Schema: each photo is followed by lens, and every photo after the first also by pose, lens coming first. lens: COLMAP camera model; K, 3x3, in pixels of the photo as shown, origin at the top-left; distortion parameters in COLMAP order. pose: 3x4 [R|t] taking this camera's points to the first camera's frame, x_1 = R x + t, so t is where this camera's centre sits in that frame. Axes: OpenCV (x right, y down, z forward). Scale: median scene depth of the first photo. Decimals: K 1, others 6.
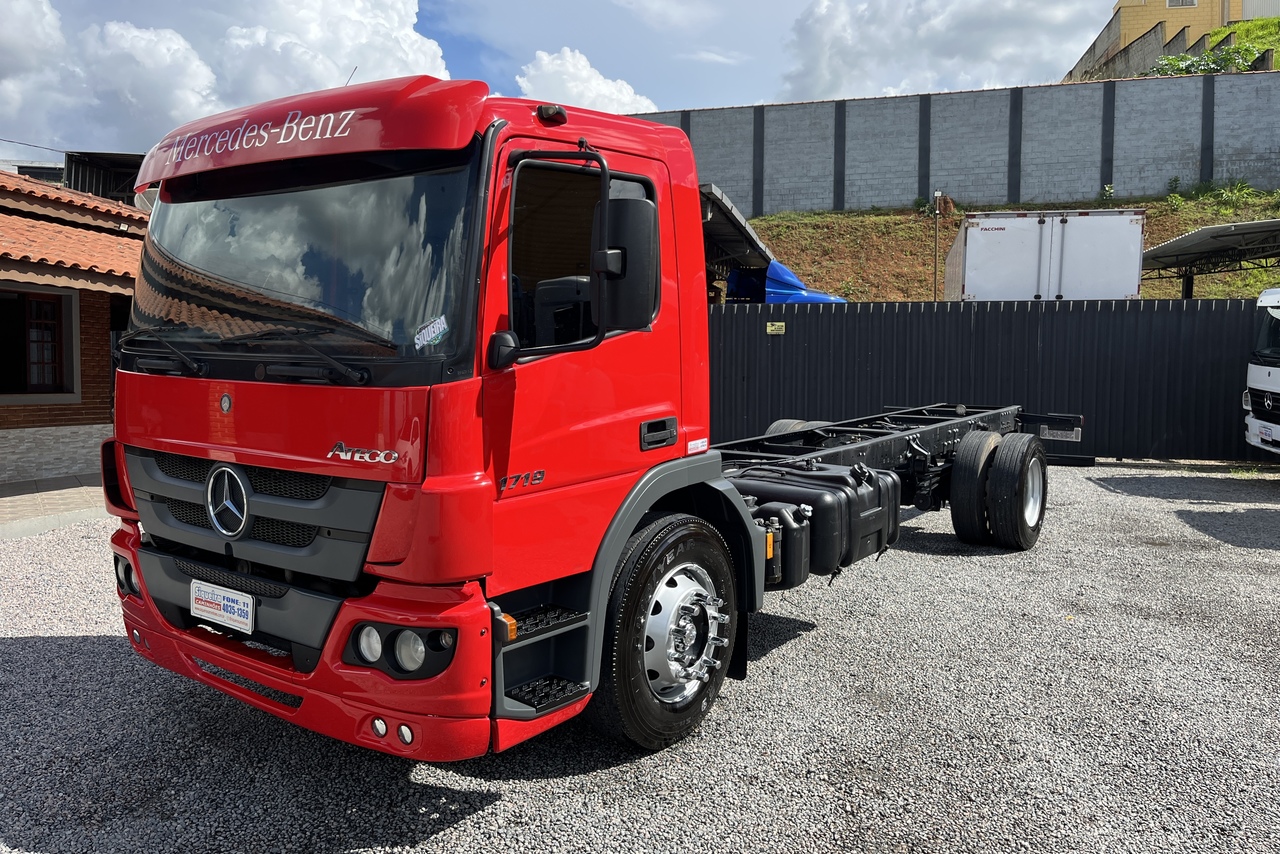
lens RADIAL K [[975.7, 0, 635.0], [0, 975.7, 430.0], [0, 0, 1]] dist [0.046422, -0.055186]
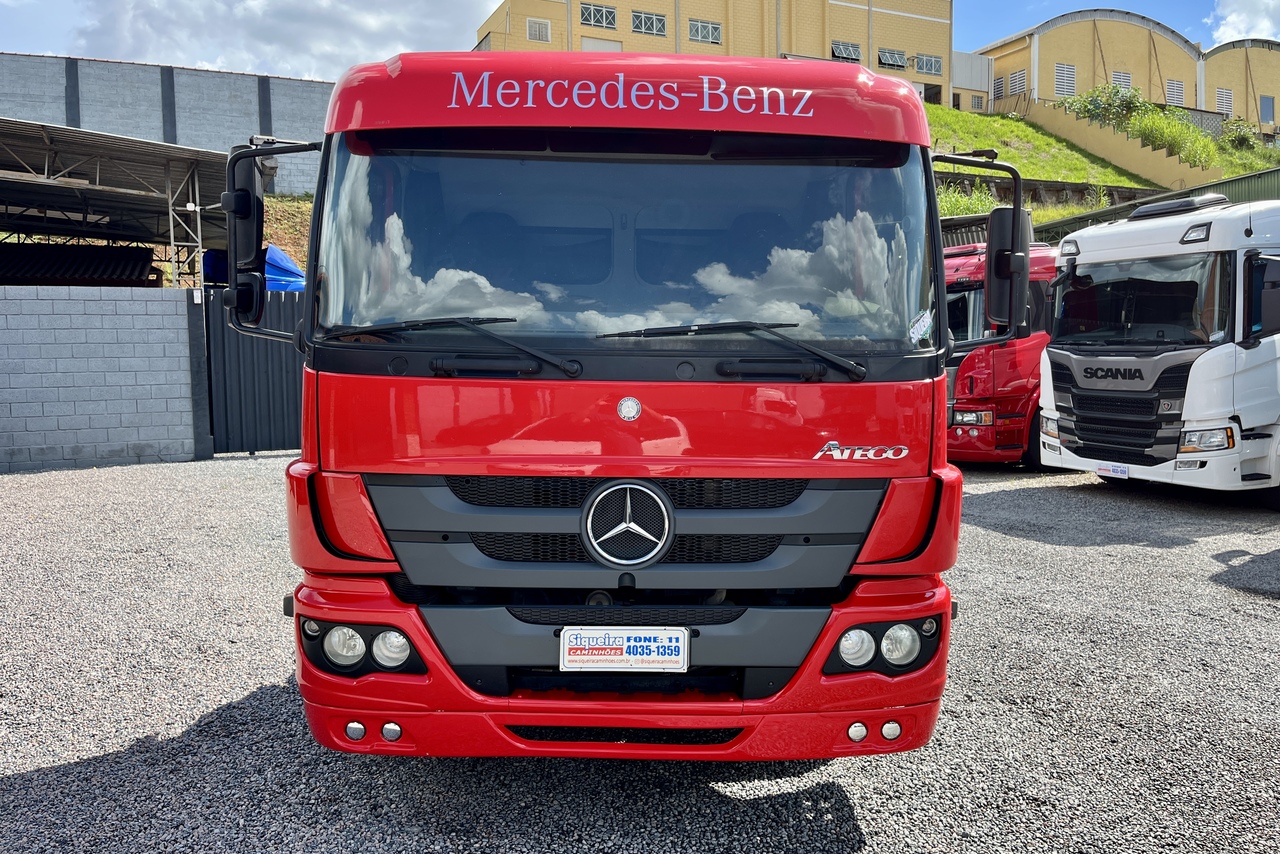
lens RADIAL K [[990.4, 0, 640.0], [0, 990.4, 427.0], [0, 0, 1]] dist [0.002057, -0.050837]
pose [[0.768653, -0.051081, 0.637624, -0.815014], [0.048364, 0.998594, 0.021696, -0.023898], [-0.637836, 0.014162, 0.770042, 0.295484]]
